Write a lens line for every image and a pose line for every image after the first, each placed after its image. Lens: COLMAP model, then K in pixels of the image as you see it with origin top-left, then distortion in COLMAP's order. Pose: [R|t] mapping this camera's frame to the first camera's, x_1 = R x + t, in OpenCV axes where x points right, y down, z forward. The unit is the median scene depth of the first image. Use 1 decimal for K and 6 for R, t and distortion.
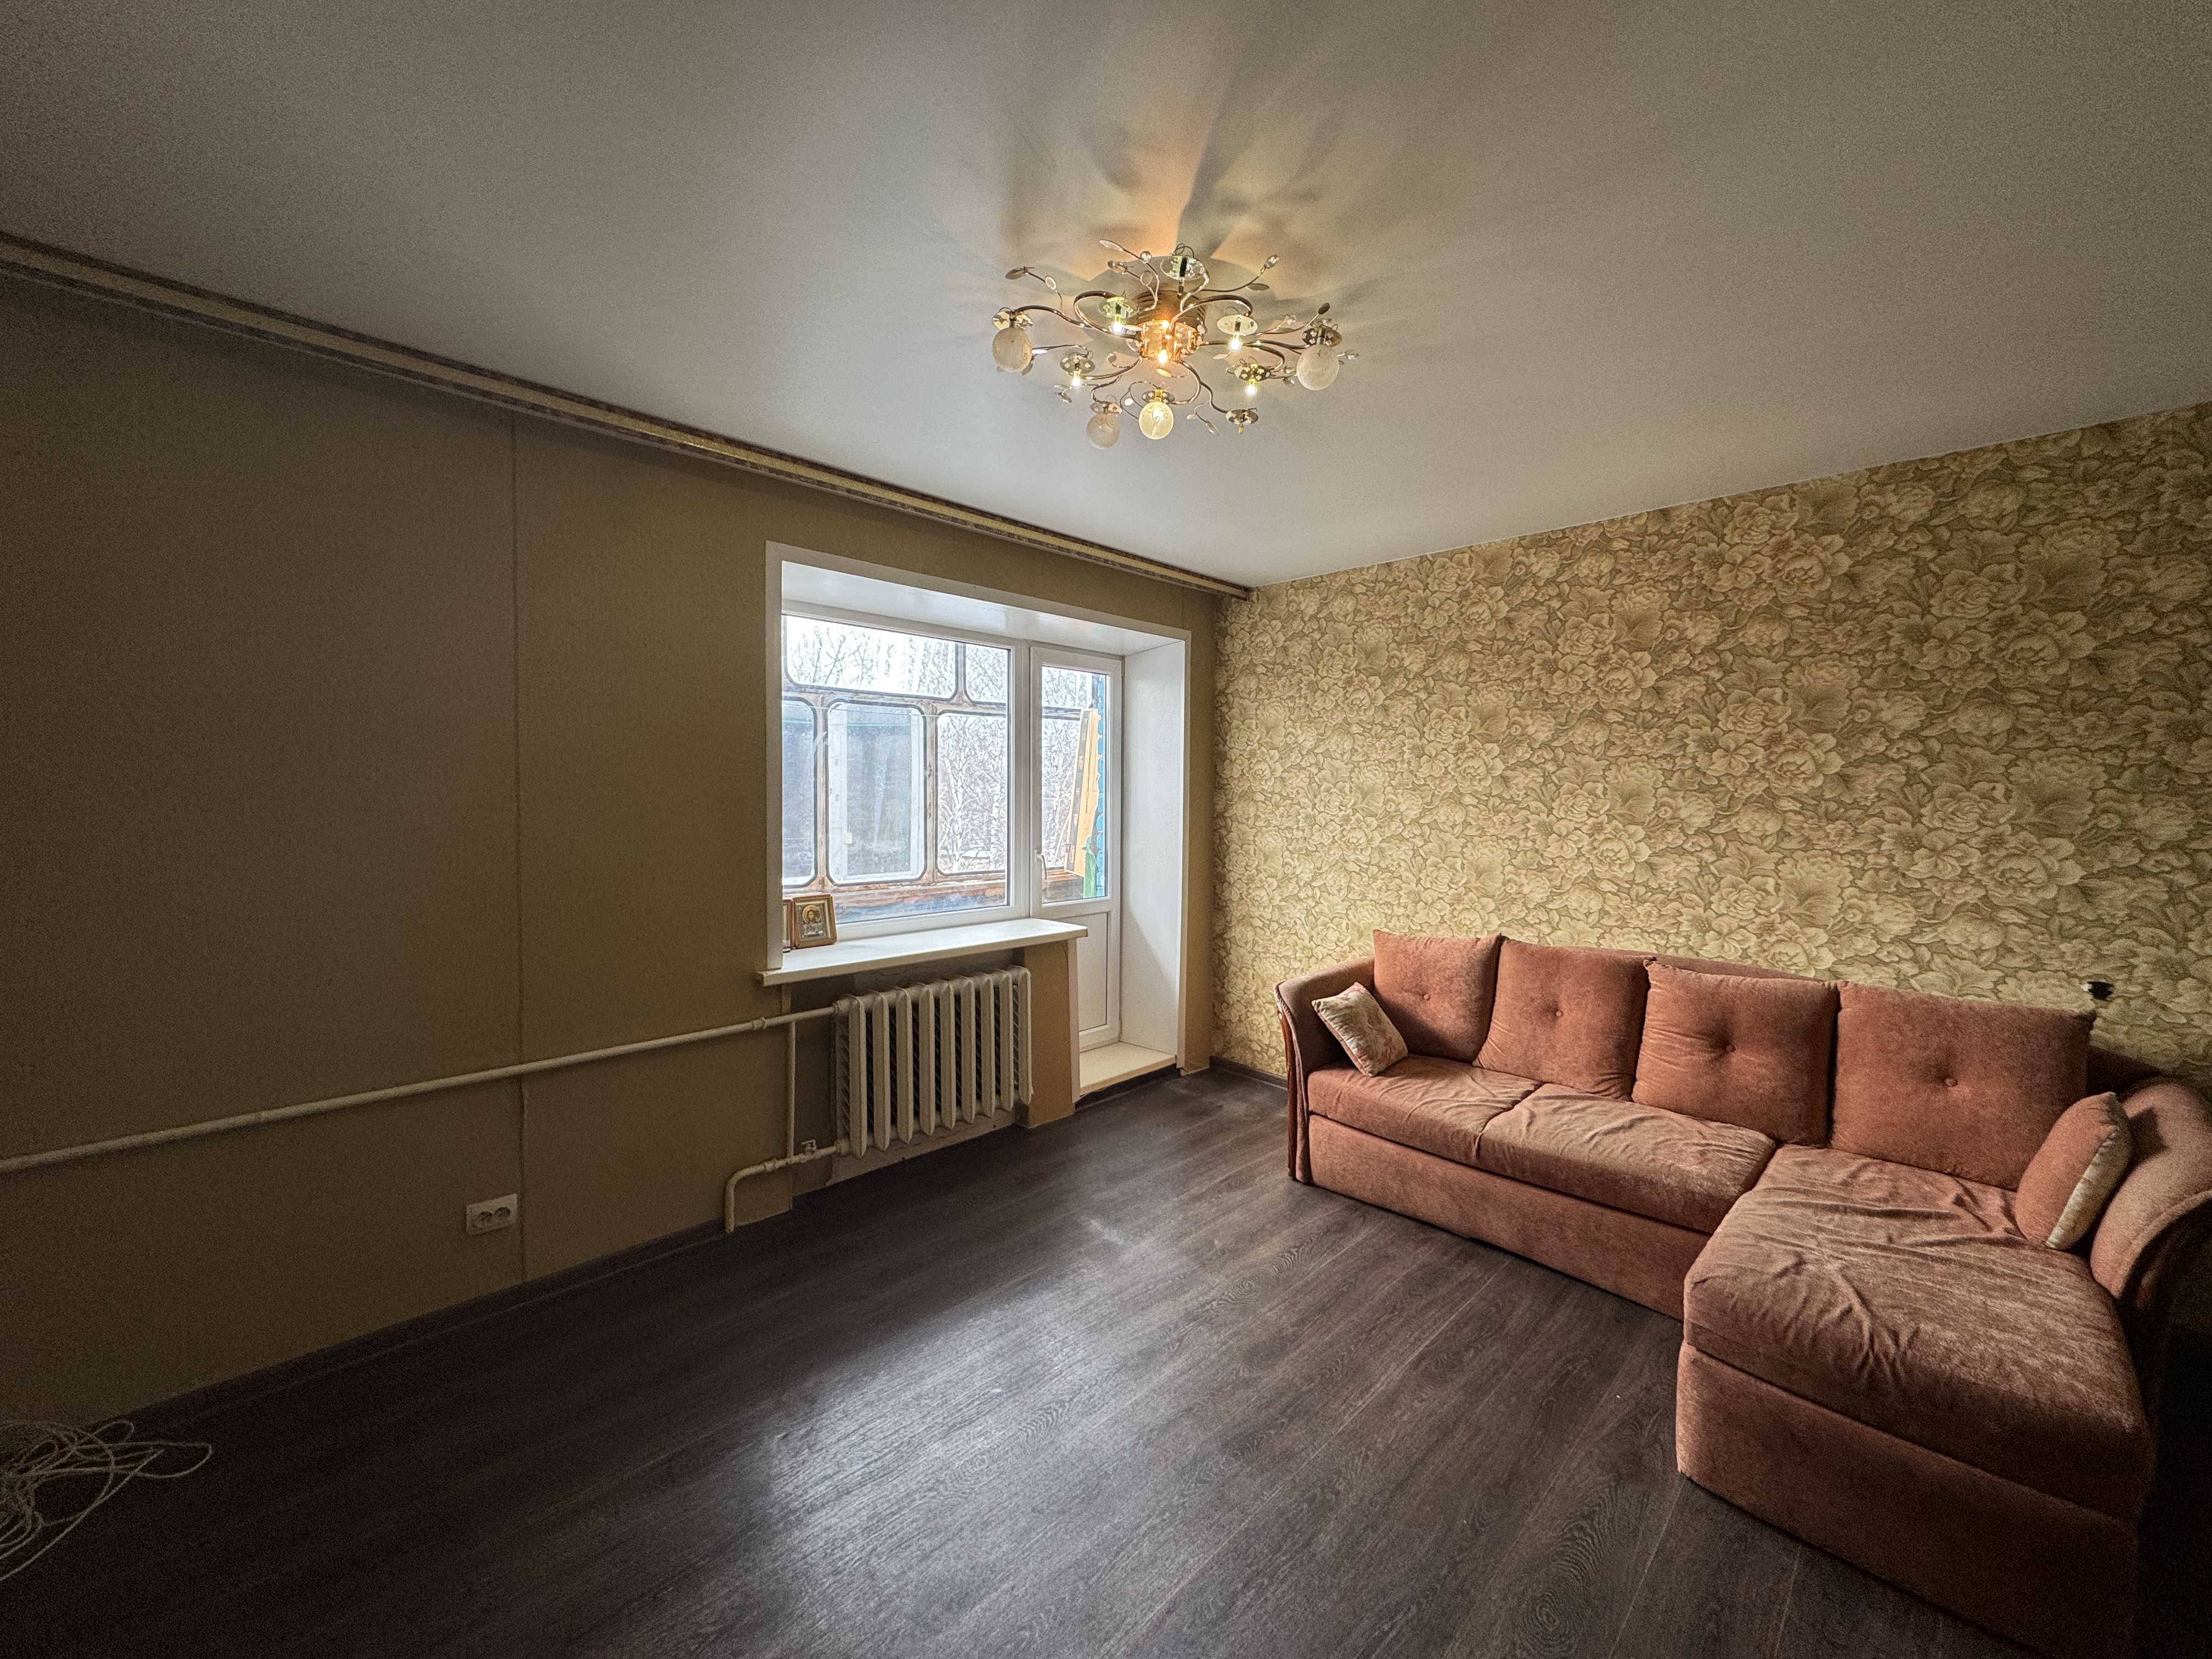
lens RADIAL K [[875.6, 0, 1104.7], [0, 875.6, 828.5], [0, 0, 1]] dist [-0.002218, 0.000487]
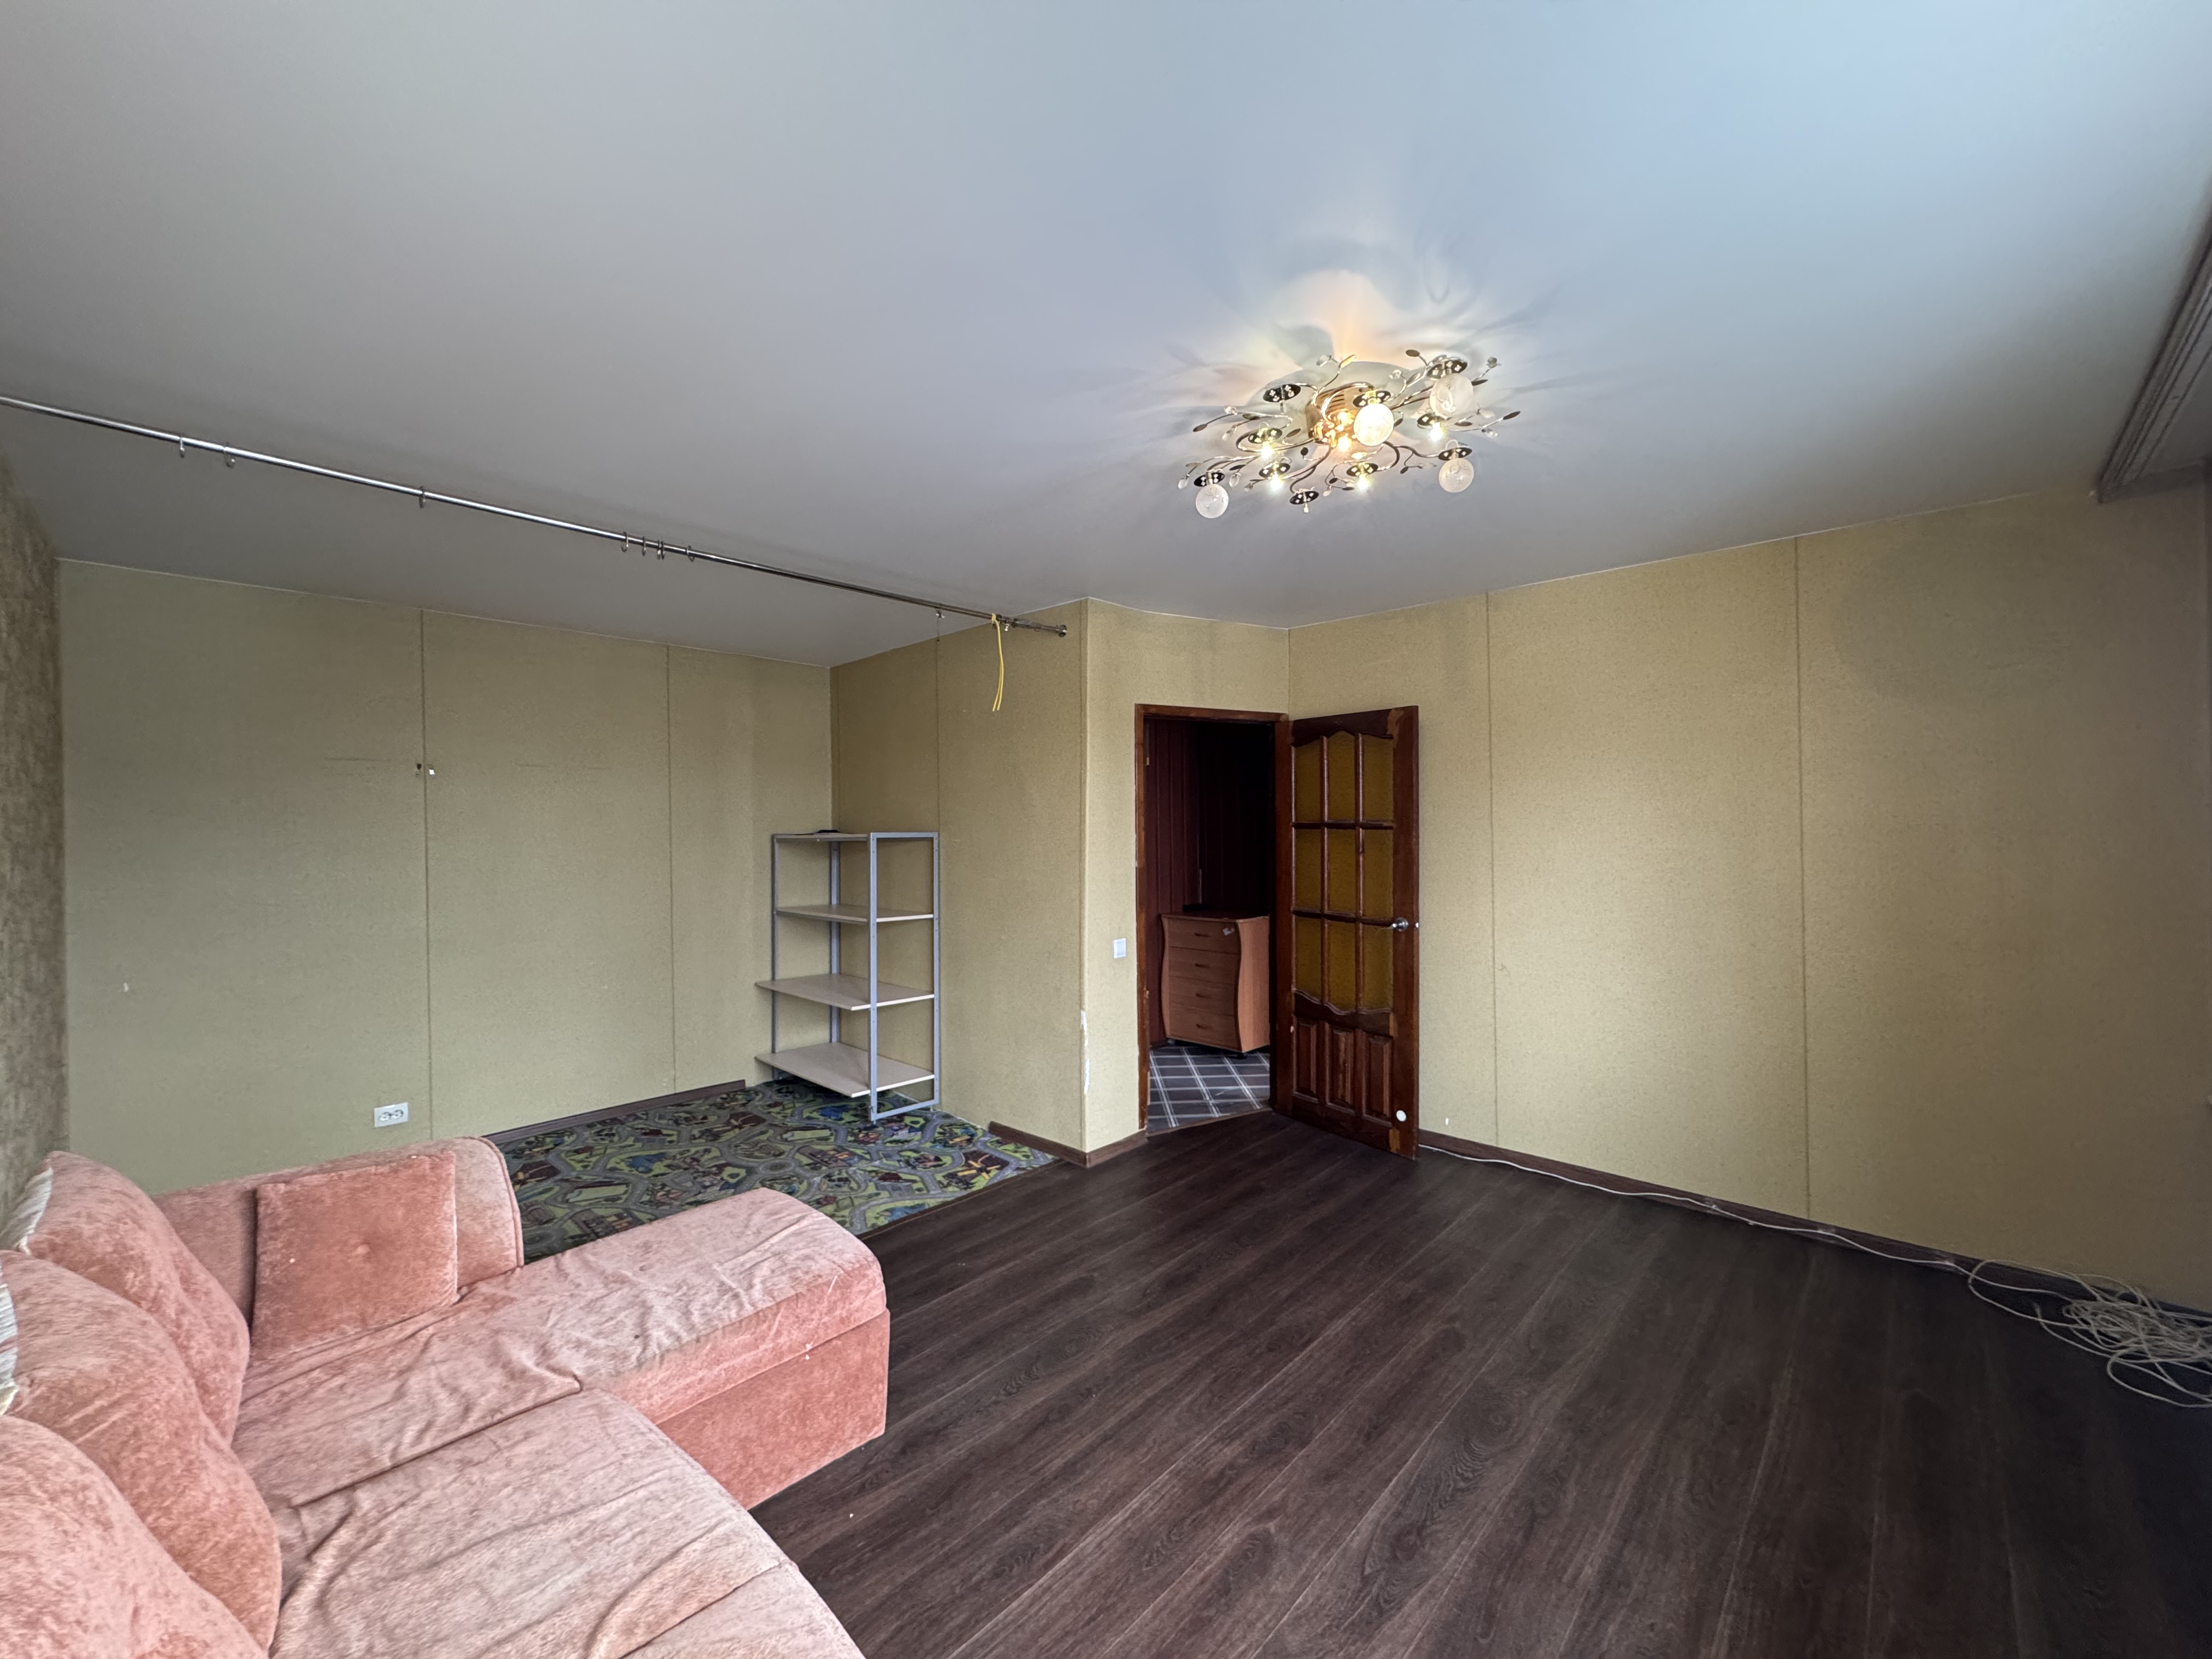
lens RADIAL K [[875.6, 0, 1101.9], [0, 875.6, 822.6], [0, 0, 1]] dist [-0.002218, 0.000487]
pose [[-0.999784, 0.002594, -0.020642, 0.244743], [0.001867, 0.999381, 0.035142, -0.058188], [0.020720, 0.035096, -0.999169, 1.300523]]
